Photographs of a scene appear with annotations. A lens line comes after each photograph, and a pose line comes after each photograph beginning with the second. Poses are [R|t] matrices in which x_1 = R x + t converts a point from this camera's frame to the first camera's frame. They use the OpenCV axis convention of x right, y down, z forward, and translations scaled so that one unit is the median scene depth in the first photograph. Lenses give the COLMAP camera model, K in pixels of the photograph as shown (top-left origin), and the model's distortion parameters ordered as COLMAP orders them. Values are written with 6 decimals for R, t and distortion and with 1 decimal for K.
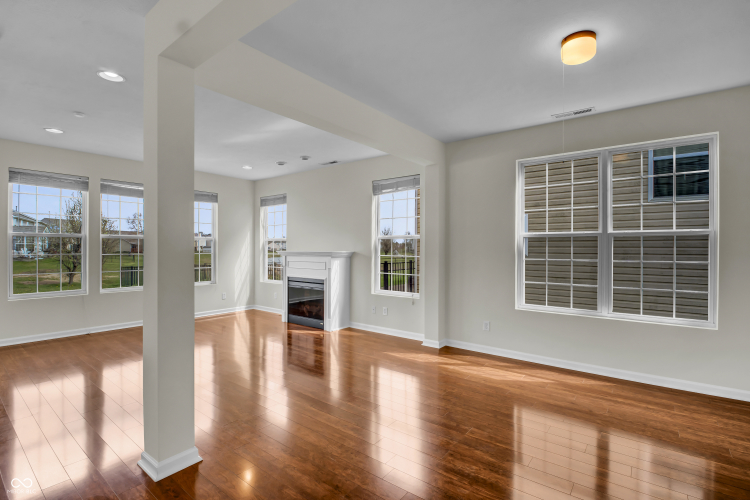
lens RADIAL K [[354.9, 0, 374.5], [0, 354.9, 248.1], [0, 0, 1]] dist [-0.001457, -0.000433]
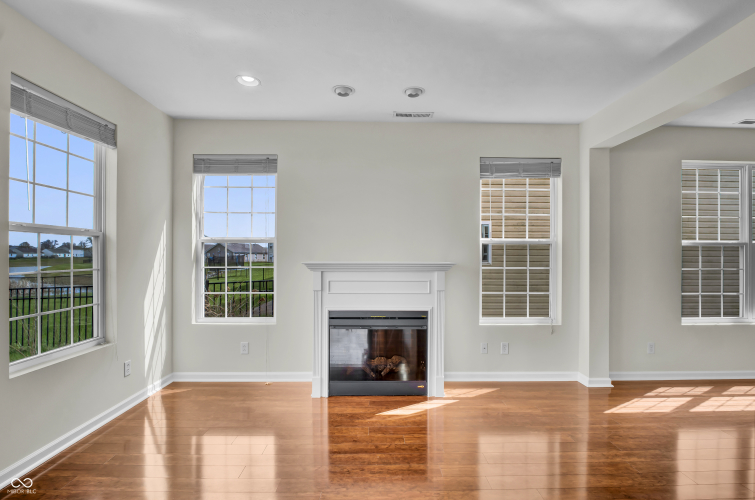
lens RADIAL K [[403.2, 0, 377.3], [0, 403.2, 255.1], [0, 0, 1]] dist [-0.001794, -0.001011]
pose [[0.763060, 0.001174, 0.646326, -0.640096], [-0.000502, 0.999999, -0.001224, -0.002869], [-0.646327, 0.000610, 0.763060, 0.538509]]
